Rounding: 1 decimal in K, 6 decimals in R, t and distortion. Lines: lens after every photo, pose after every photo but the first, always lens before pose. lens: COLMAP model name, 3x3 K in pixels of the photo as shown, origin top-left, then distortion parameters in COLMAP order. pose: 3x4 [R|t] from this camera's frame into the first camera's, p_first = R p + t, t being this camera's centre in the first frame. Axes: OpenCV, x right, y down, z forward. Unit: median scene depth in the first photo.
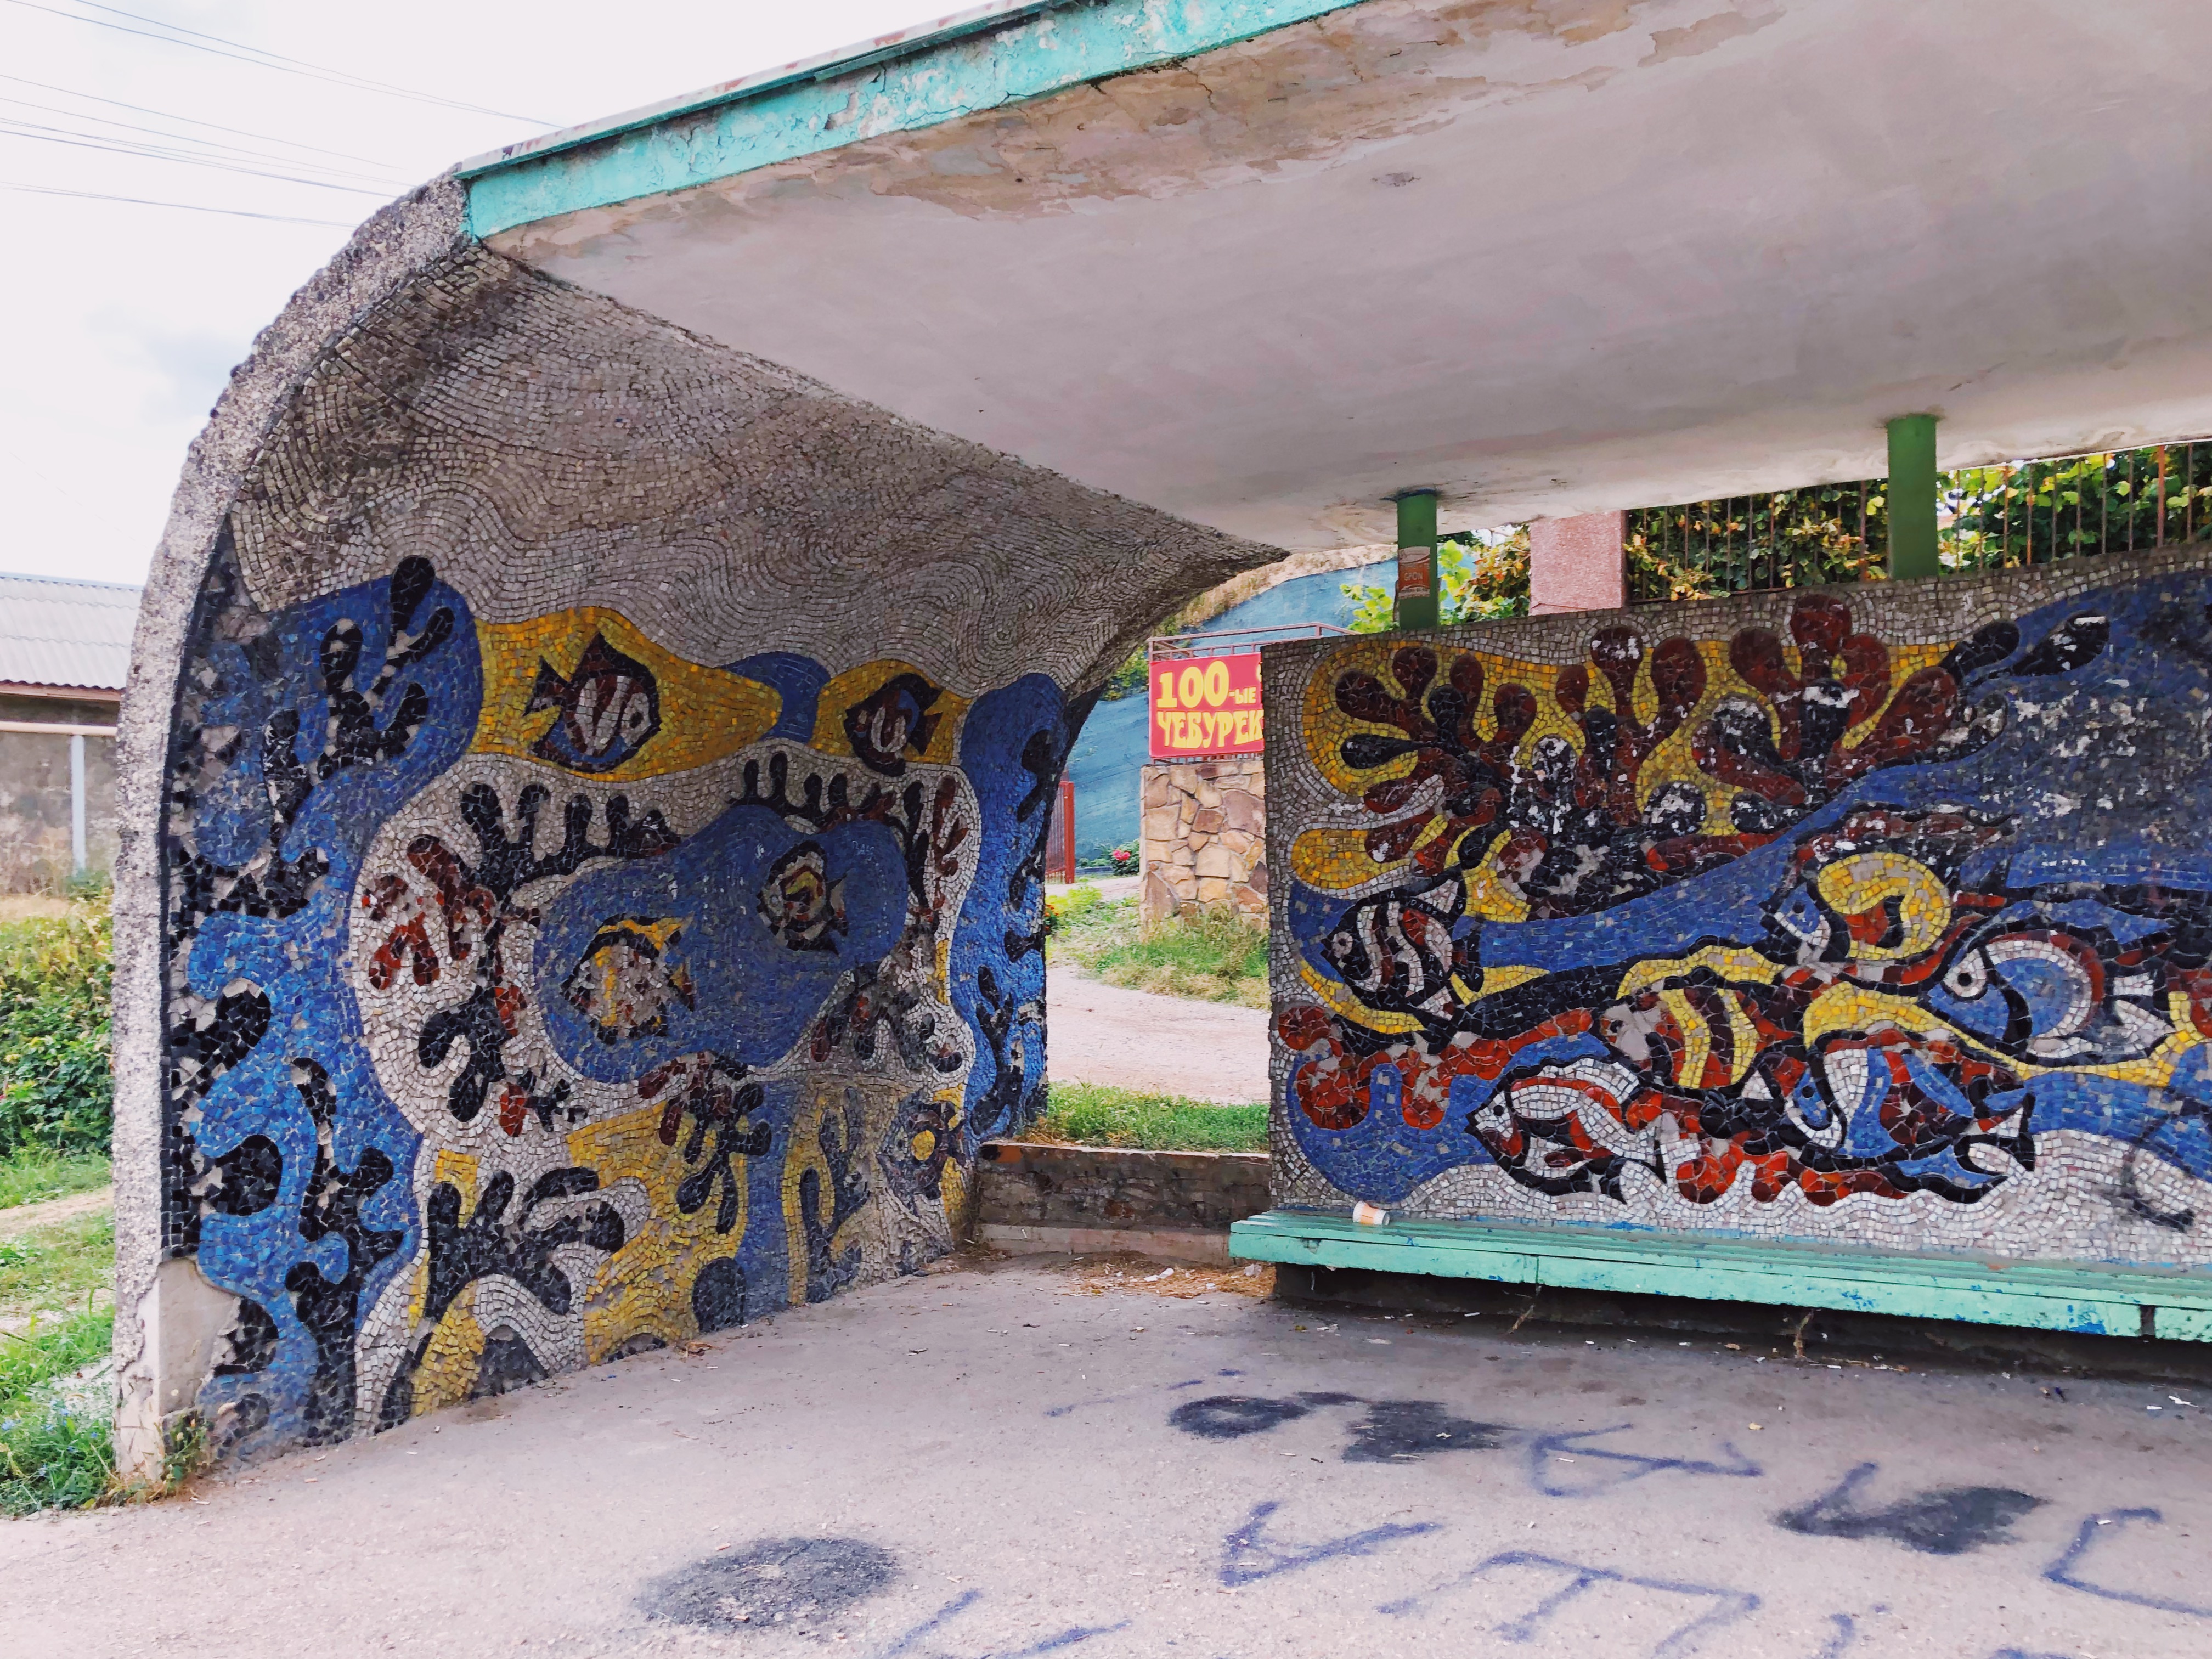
lens RADIAL K [[1930.9, 0, 1080.6], [0, 1930.9, 914.9], [0, 0, 1]] dist [0.015978, 0.011370]
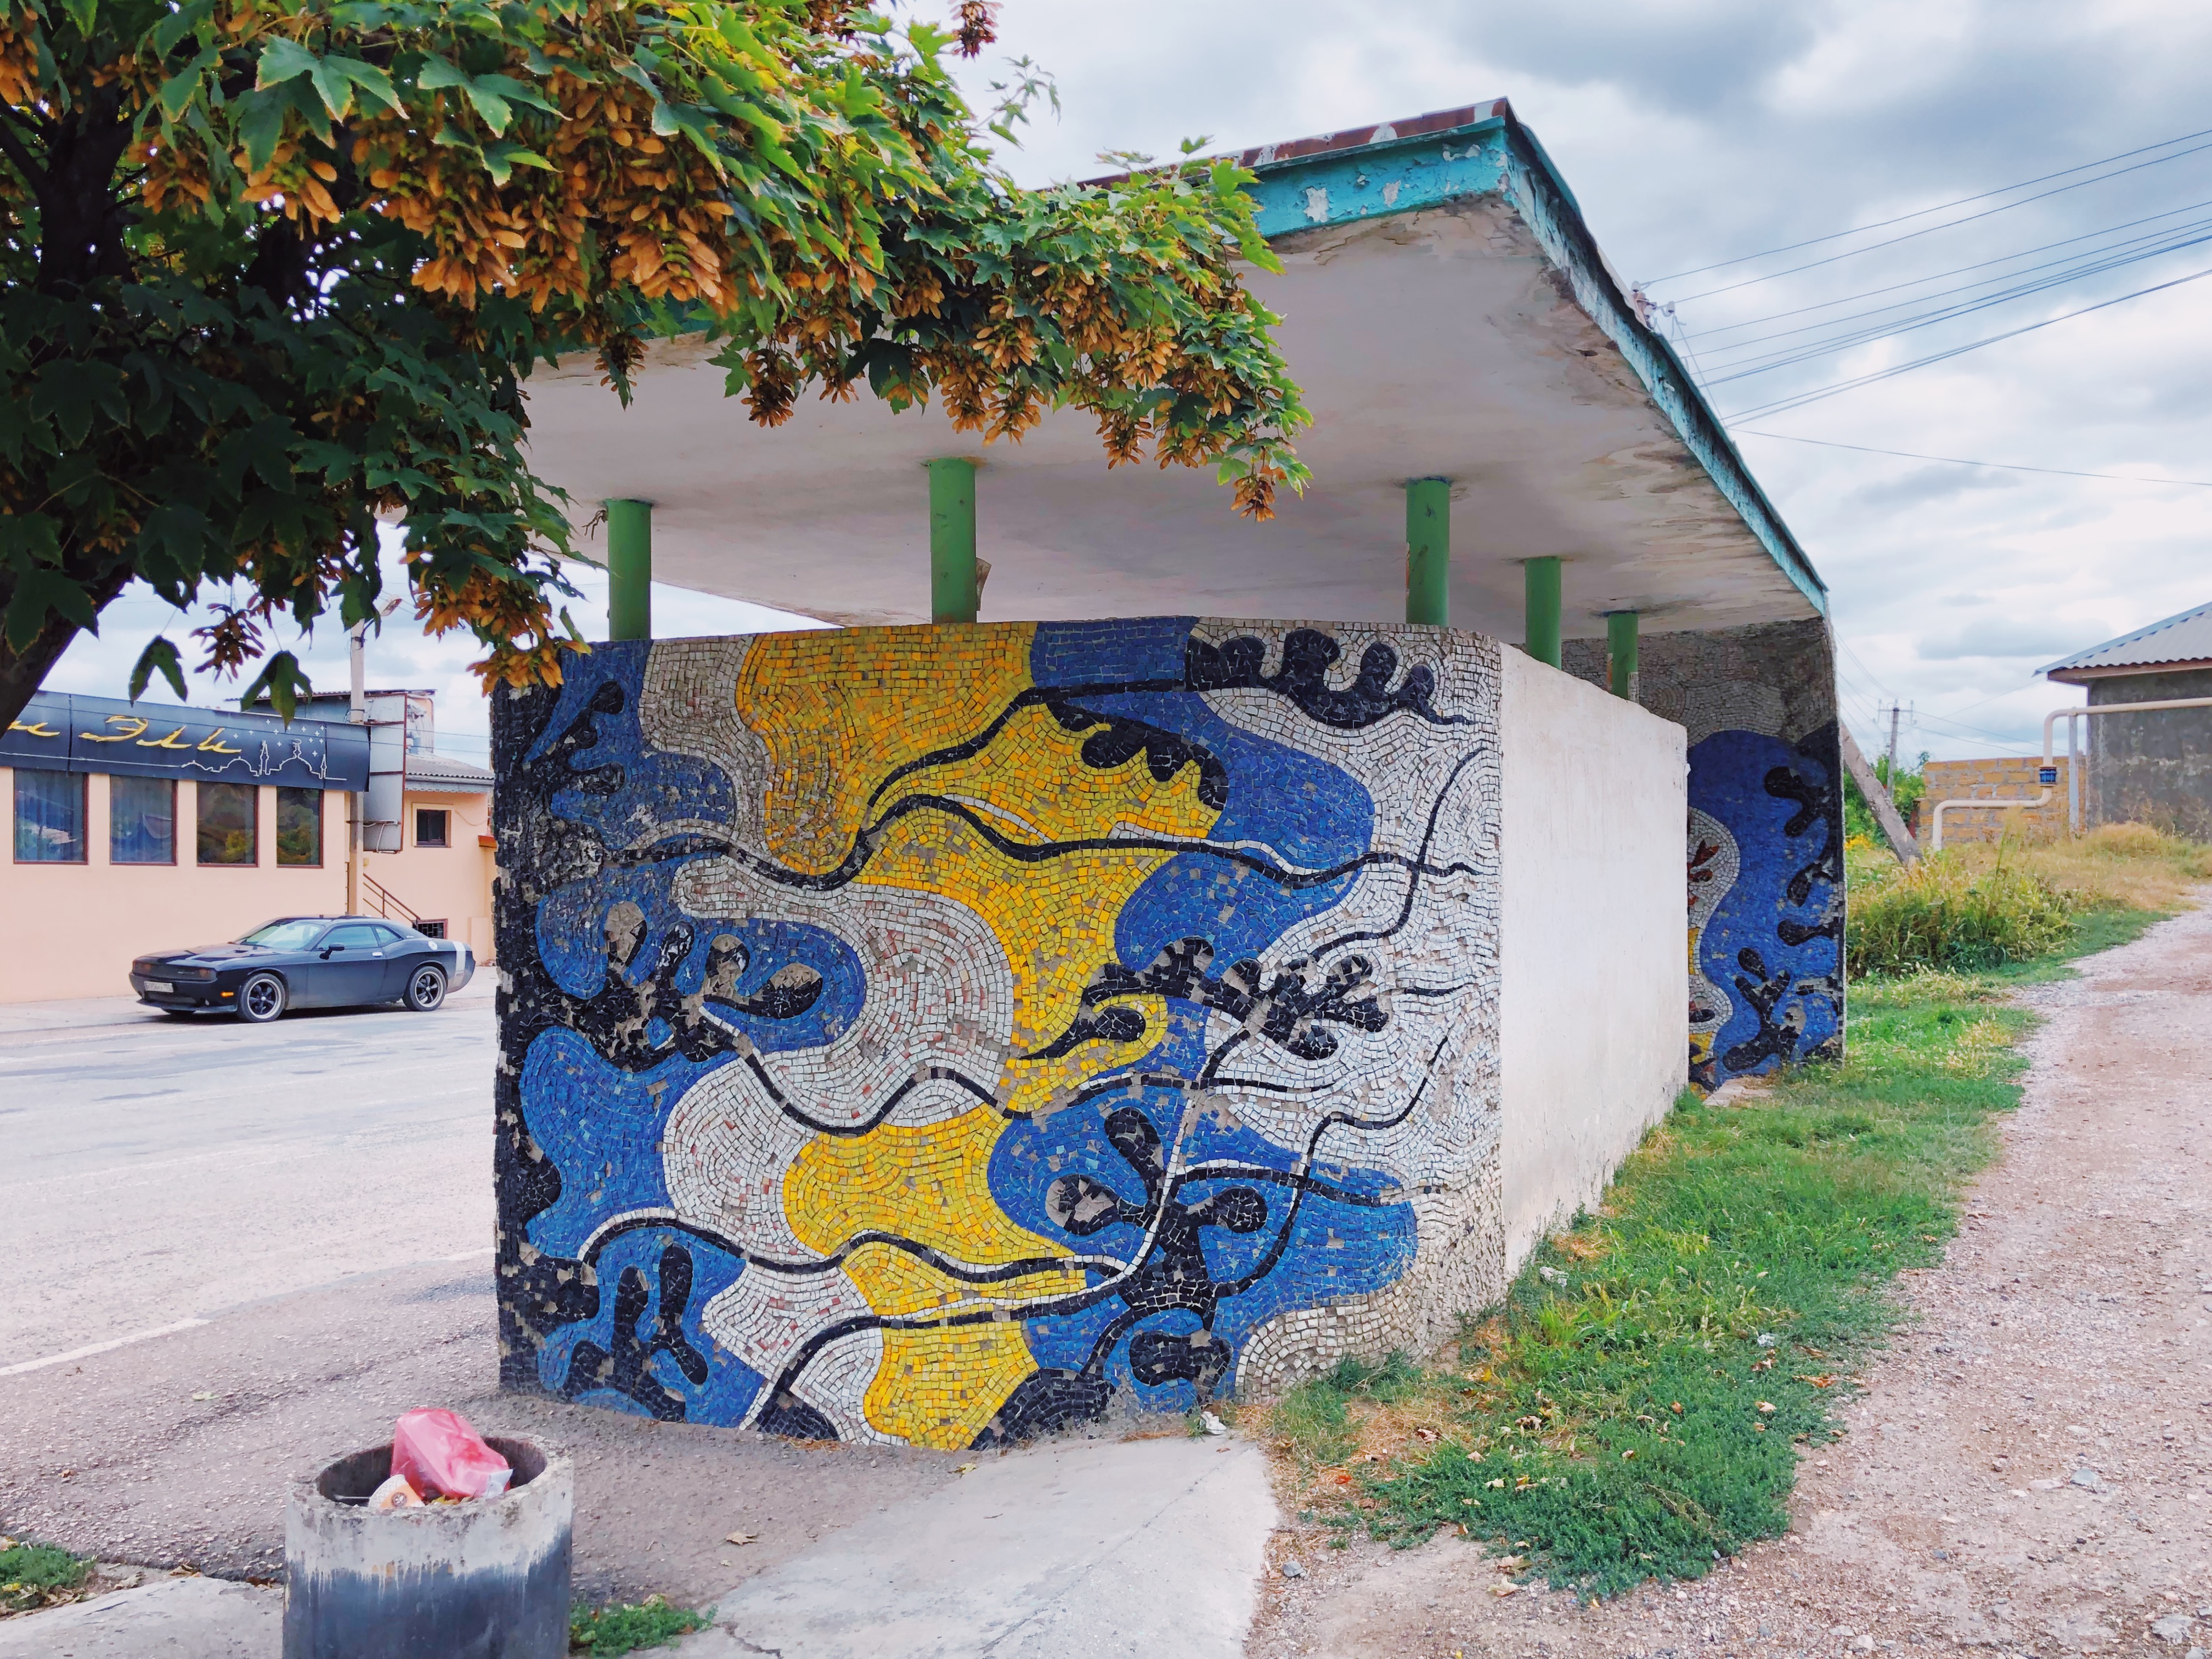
lens RADIAL K [[1838.8, 0, 1099.7], [0, 1838.8, 898.8], [0, 0, 1]] dist [0.058940, -0.069221]
pose [[0.130067, 0.021532, -0.991271, 1.601481], [0.028799, 0.999260, 0.025484, -0.073161], [0.991087, -0.031863, 0.129351, 0.539395]]
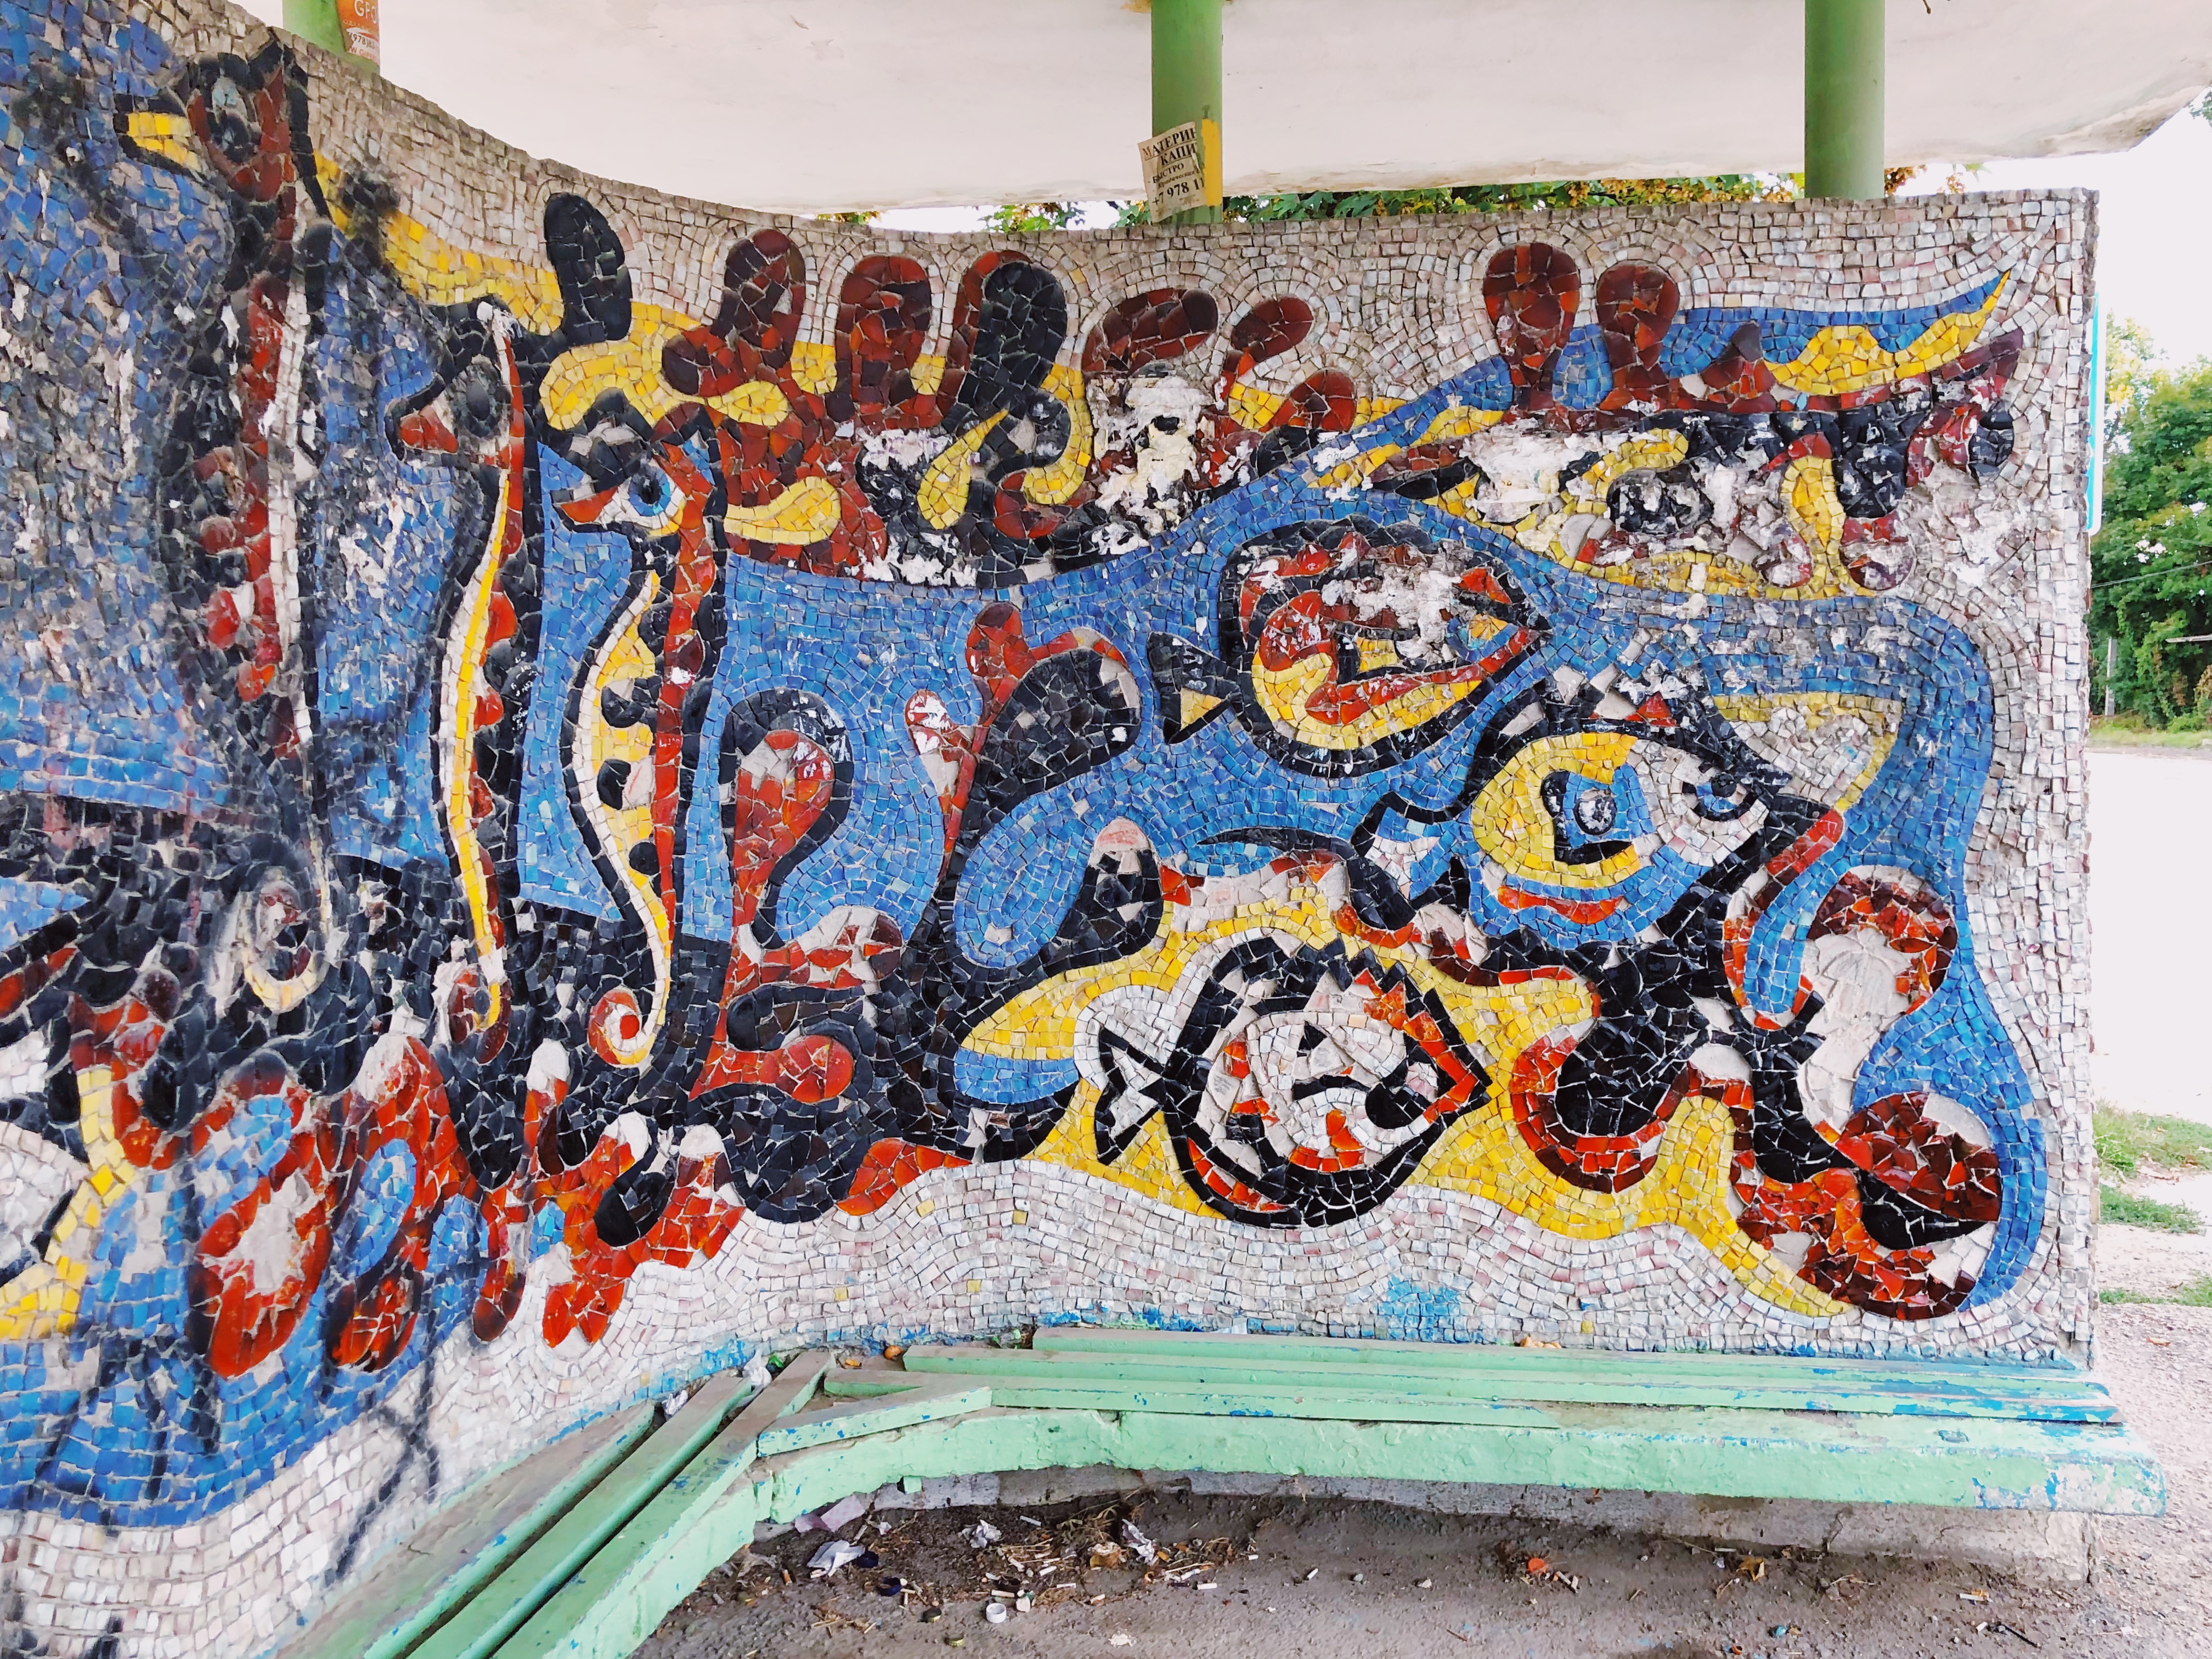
lens RADIAL K [[1838.8, 0, 1112.7], [0, 1838.8, 732.5], [0, 0, 1]] dist [0.058940, -0.069221]
pose [[-0.371675, -0.001631, 0.928362, 0.132890], [-0.001537, 0.999998, 0.001142, -0.025117], [-0.928362, -0.001003, -0.371676, 0.857842]]
